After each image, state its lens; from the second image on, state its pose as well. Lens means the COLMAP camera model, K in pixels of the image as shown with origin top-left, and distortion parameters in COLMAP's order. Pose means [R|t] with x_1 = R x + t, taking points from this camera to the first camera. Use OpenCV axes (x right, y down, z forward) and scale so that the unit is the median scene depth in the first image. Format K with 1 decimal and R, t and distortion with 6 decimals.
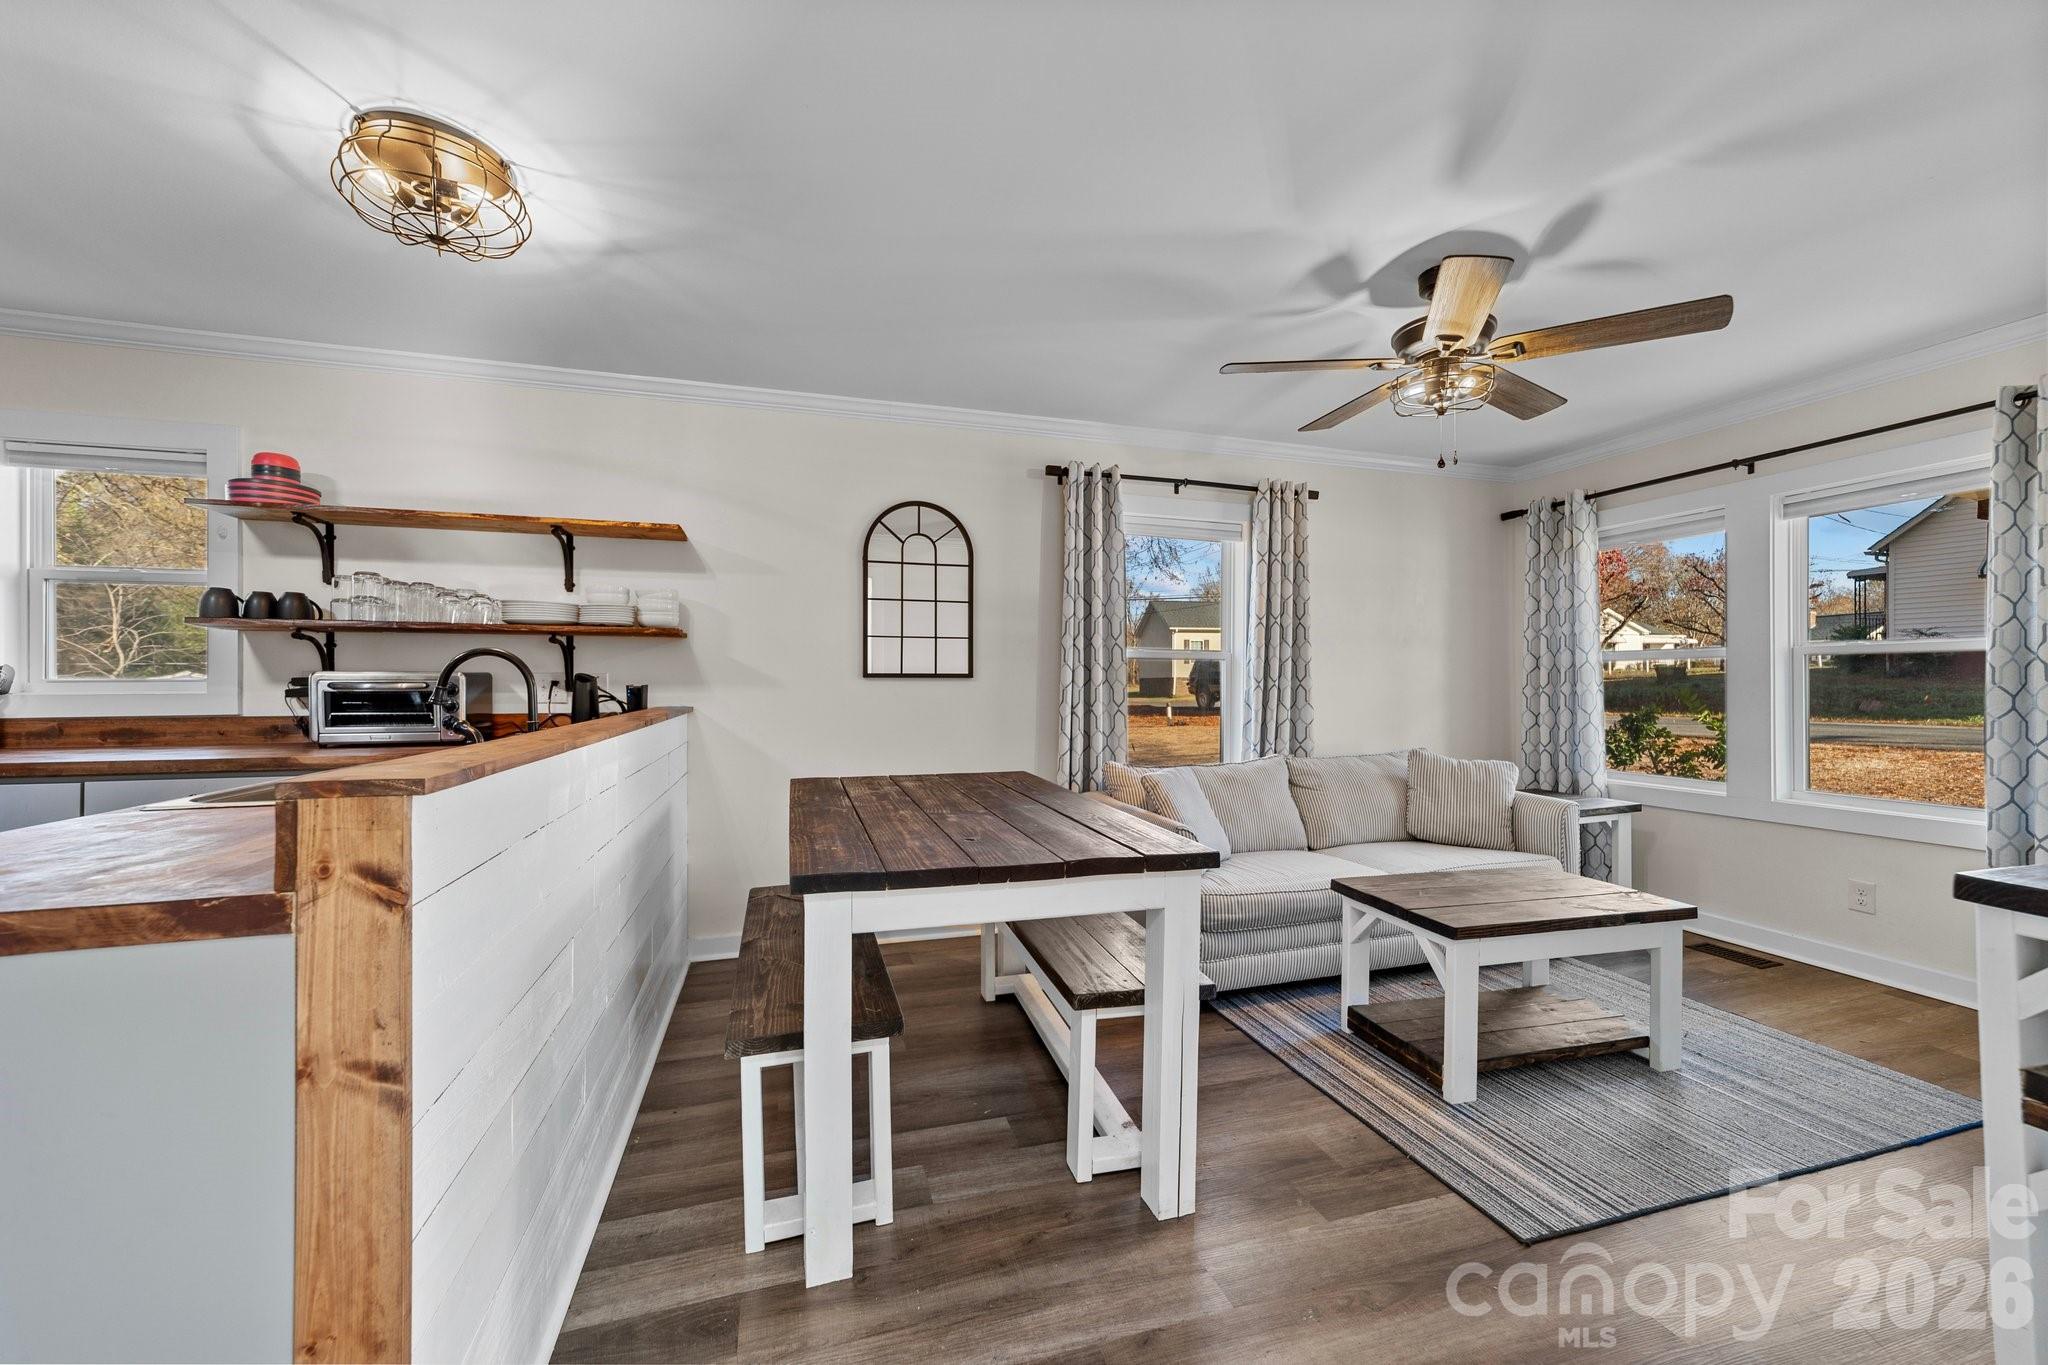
lens RADIAL K [[786.0, 0, 1028.0], [0, 786.0, 673.1], [0, 0, 1]] dist [-0.021370, 0.009455]
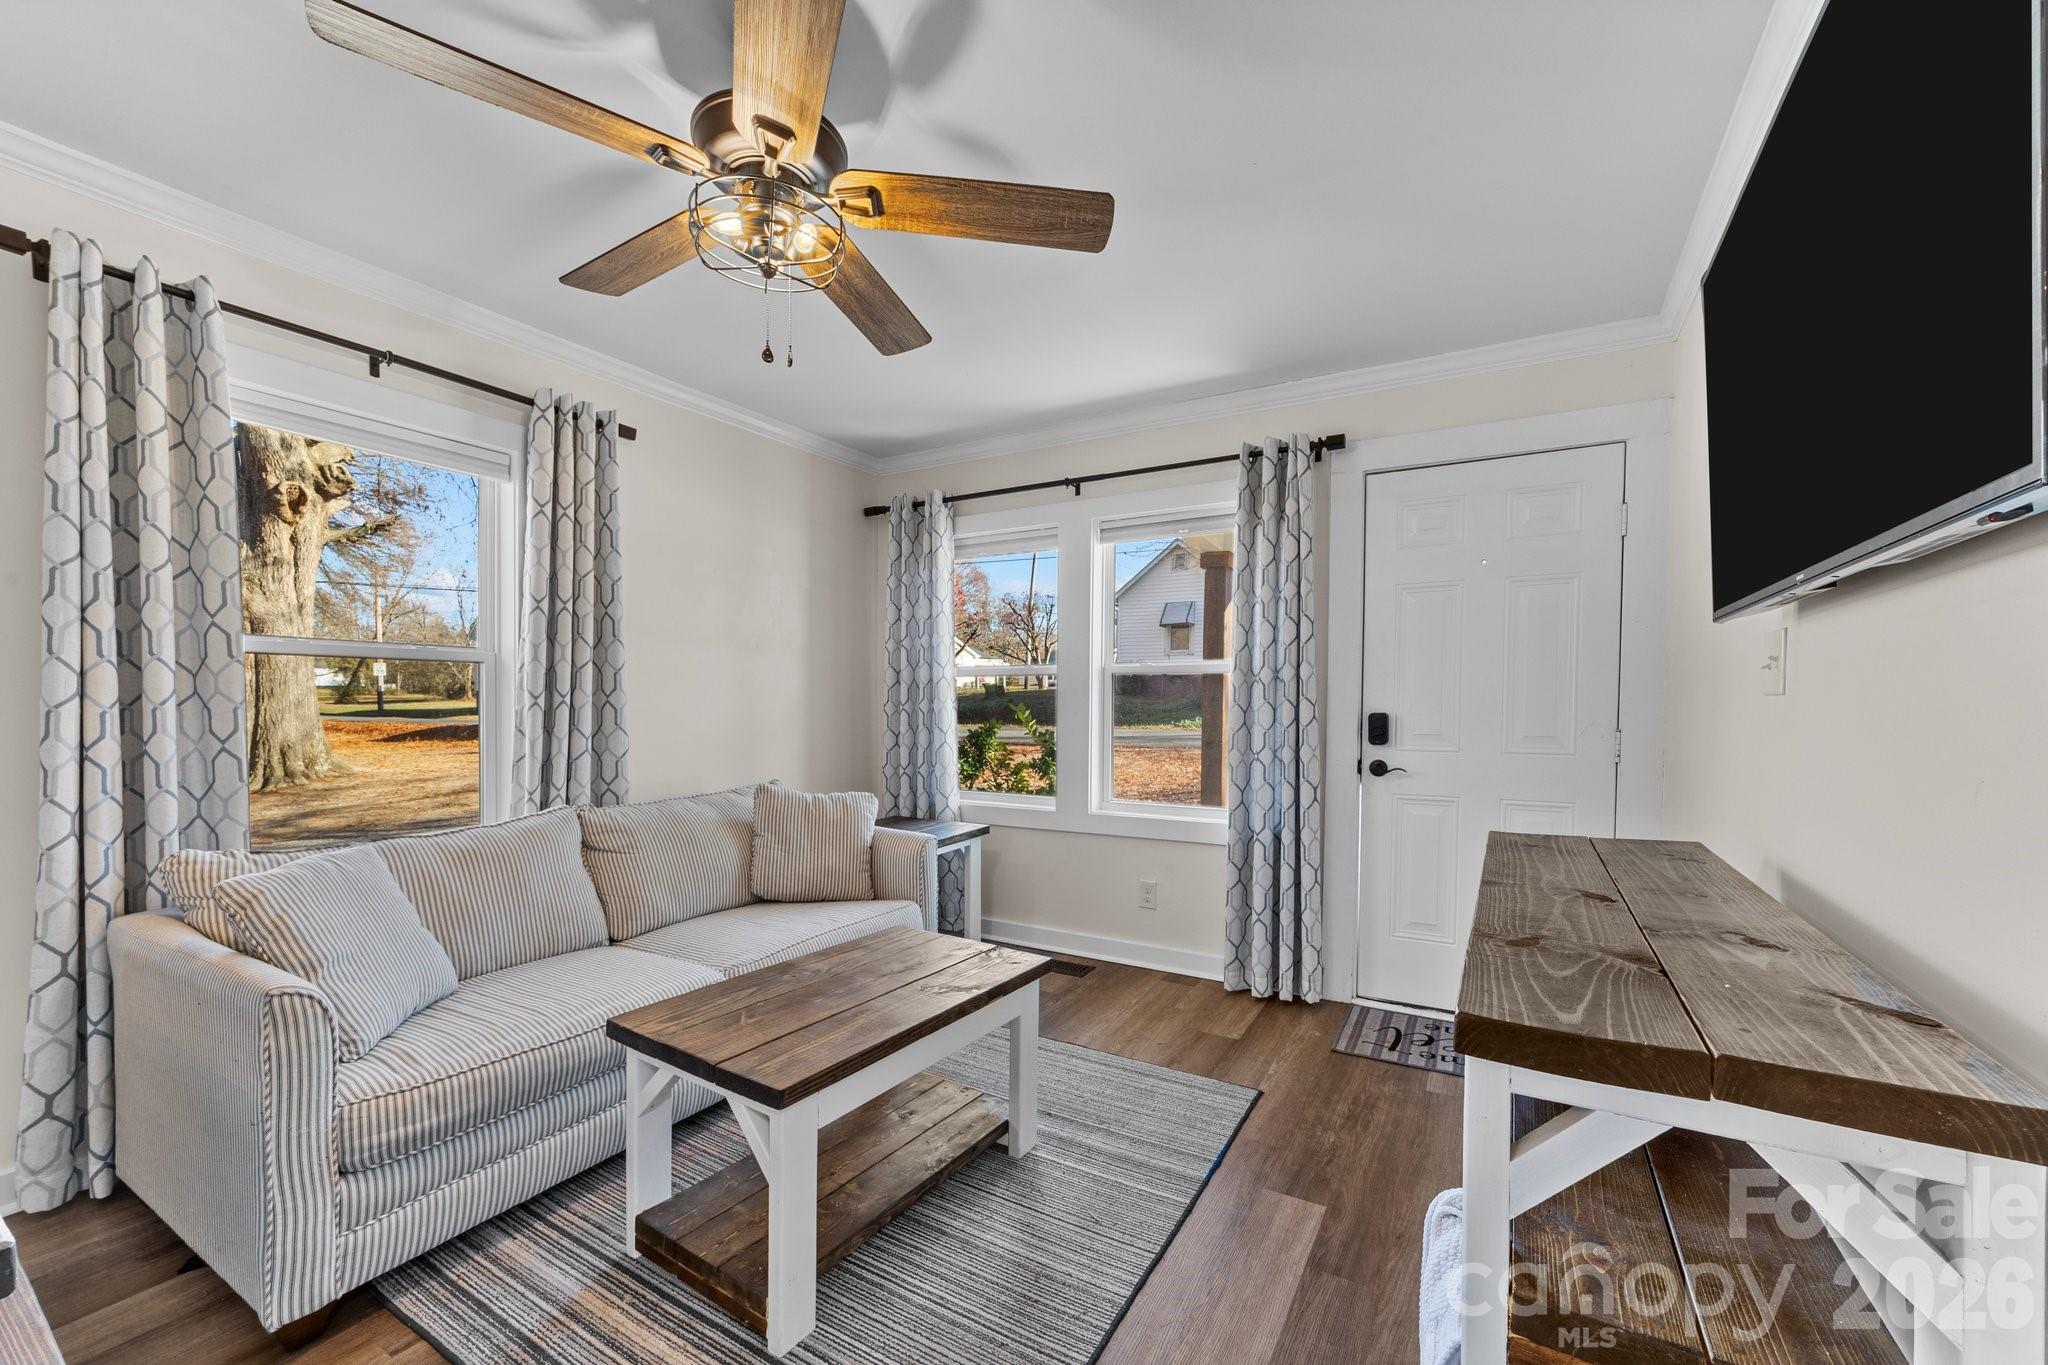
lens RADIAL K [[808.6, 0, 1028.4], [0, 808.6, 727.7], [0, 0, 1]] dist [-0.010284, 0.000272]
pose [[0.741277, -0.021050, 0.670869, 0.176126], [-0.012469, 0.998904, 0.045121, 0.001637], [-0.671083, -0.041813, 0.740202, 0.263651]]
